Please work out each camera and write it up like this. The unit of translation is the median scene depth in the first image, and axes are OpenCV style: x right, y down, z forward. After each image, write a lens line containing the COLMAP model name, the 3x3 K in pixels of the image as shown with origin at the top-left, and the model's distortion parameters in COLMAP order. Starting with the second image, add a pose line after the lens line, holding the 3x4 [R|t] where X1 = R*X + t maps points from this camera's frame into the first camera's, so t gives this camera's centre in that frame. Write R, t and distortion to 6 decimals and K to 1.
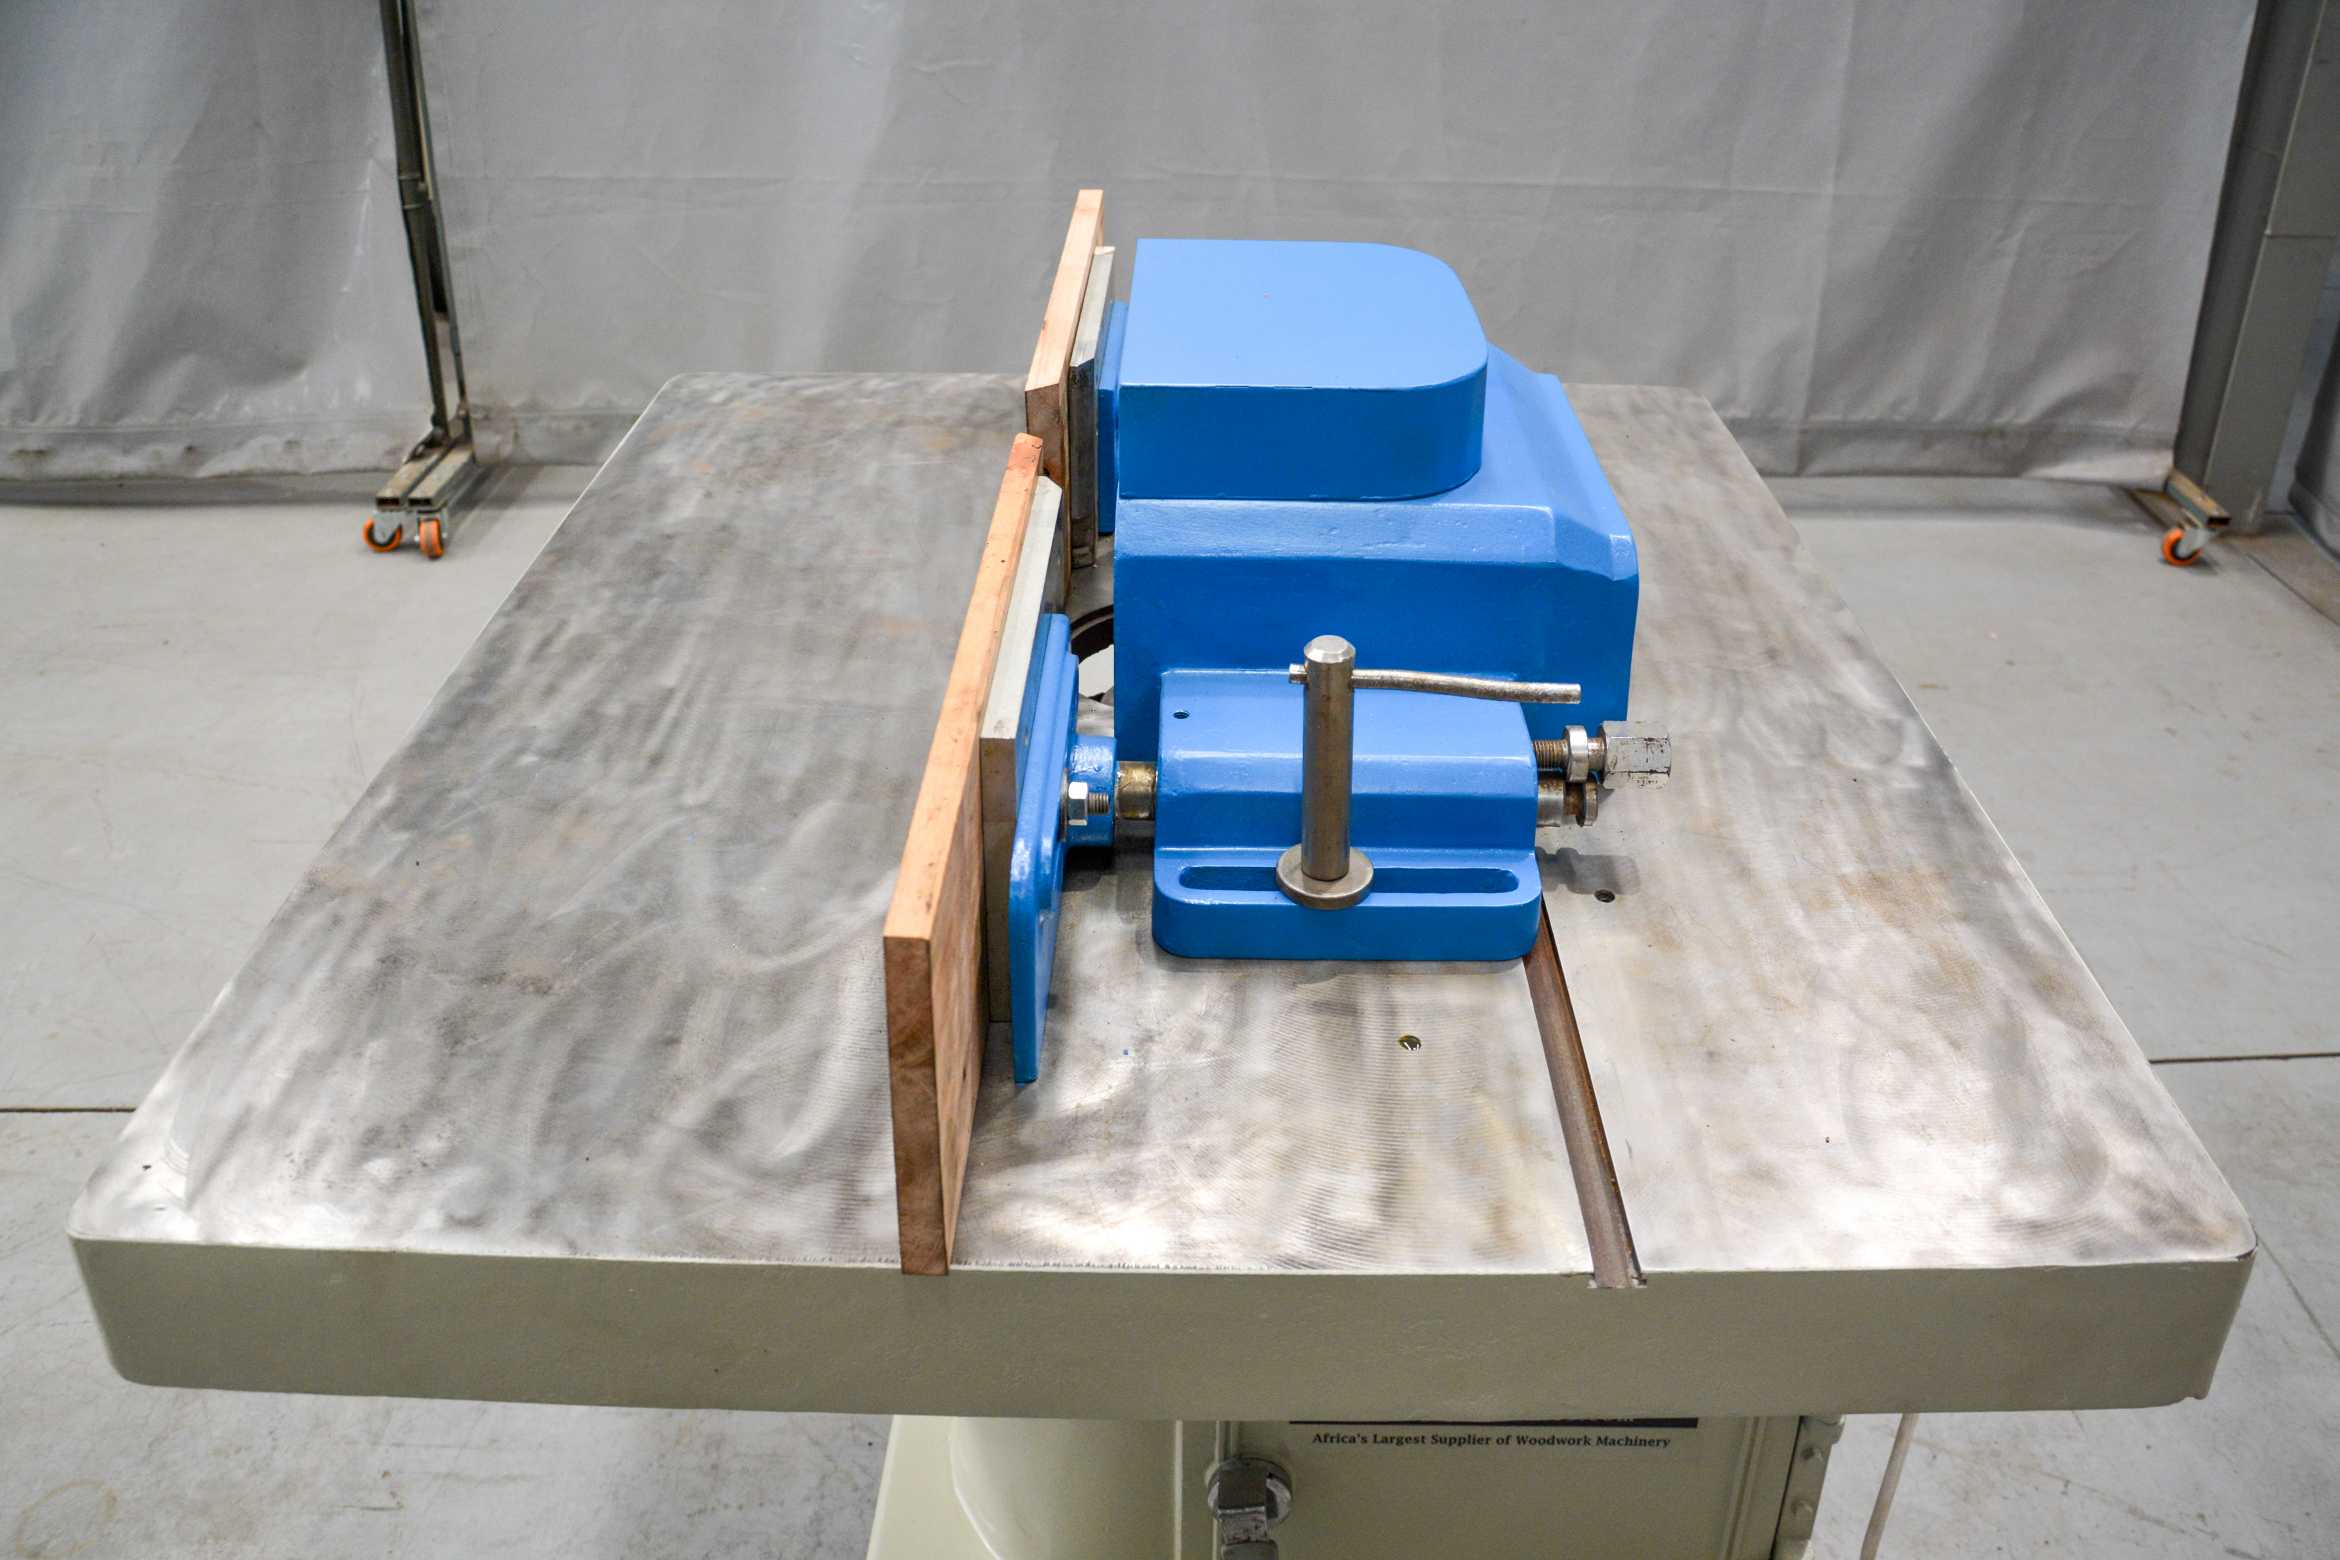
lens RADIAL K [[1829.0, 0, 1232.1], [0, 1829.0, 562.9], [0, 0, 1]] dist [-0.126950, 0.059682]
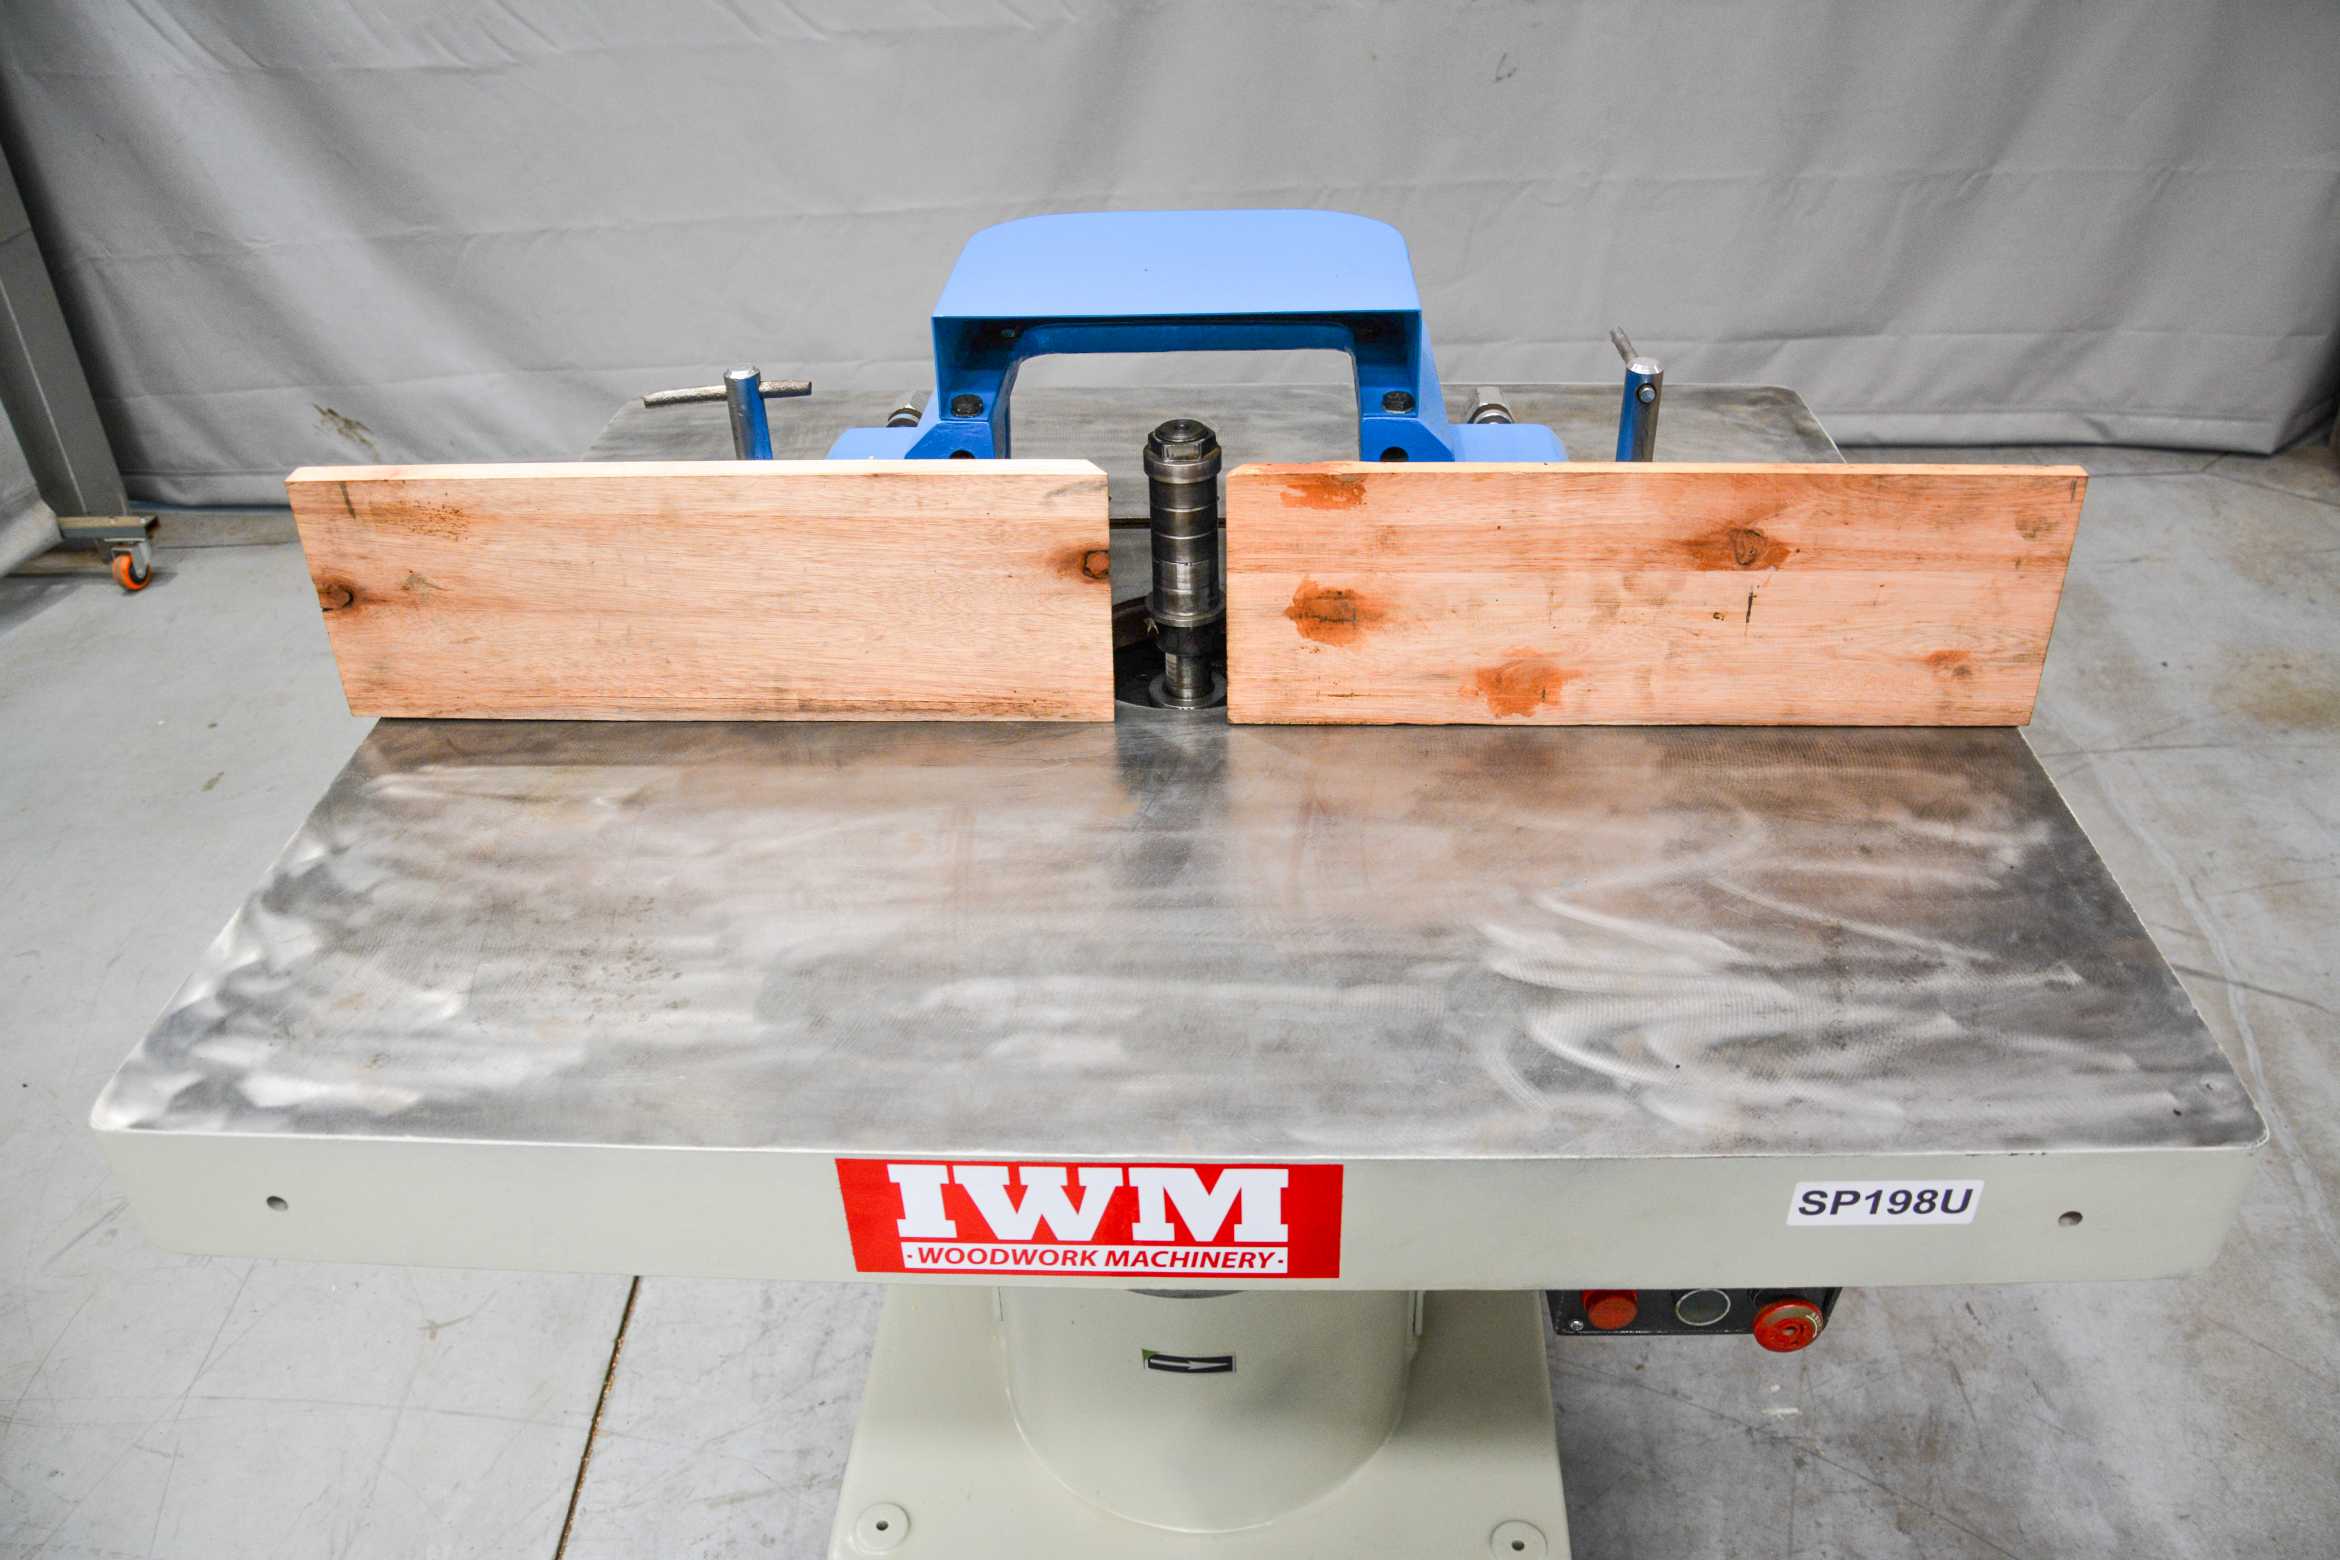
lens RADIAL K [[1829.0, 0, 1159.7], [0, 1829.0, 801.6], [0, 0, 1]] dist [-0.126950, 0.059682]
pose [[0.056058, -0.575914, 0.815586, -0.527134], [0.462471, 0.738933, 0.489999, -0.225901], [-0.884860, 0.349717, 0.307767, 0.423903]]
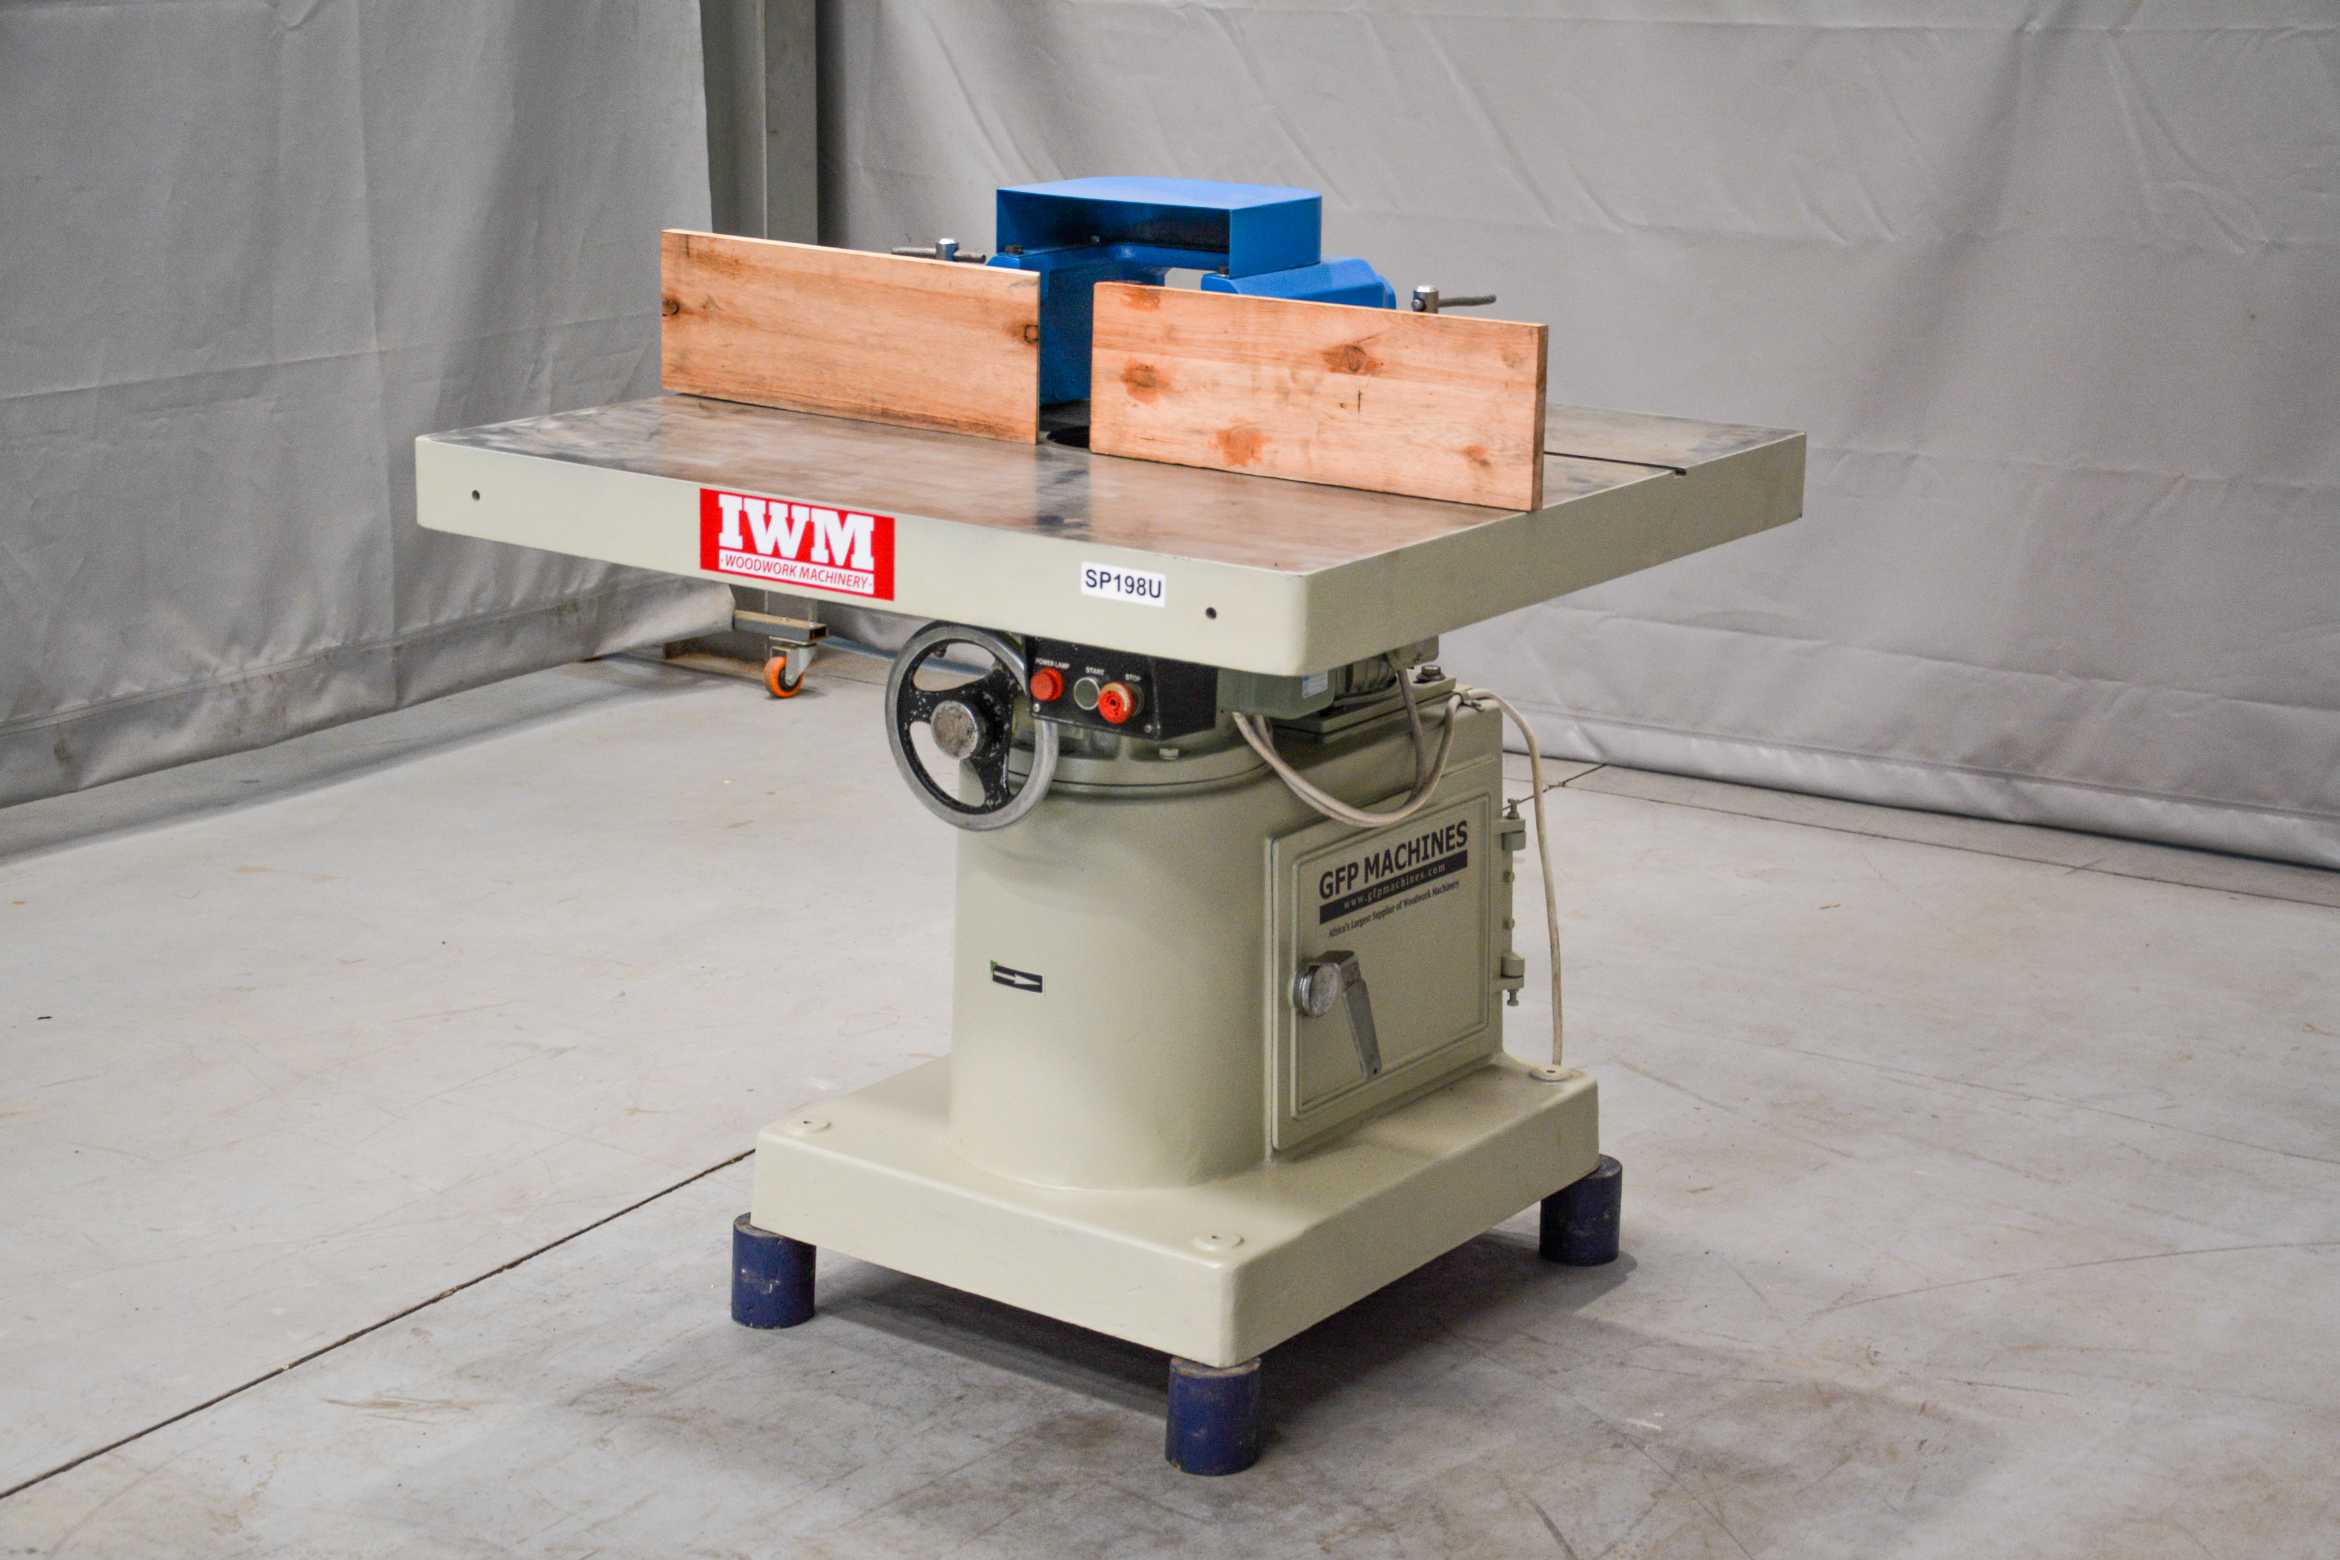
lens RADIAL K [[3722.1, 0, 1101.3], [0, 3722.1, 778.0], [0, 0, 1]] dist [0.240543, 0.000000]
pose [[0.599692, -0.216881, 0.770281, -1.462320], [0.351254, 0.936228, -0.009859, 0.198703], [-0.719020, 0.276476, 0.637629, -0.525754]]
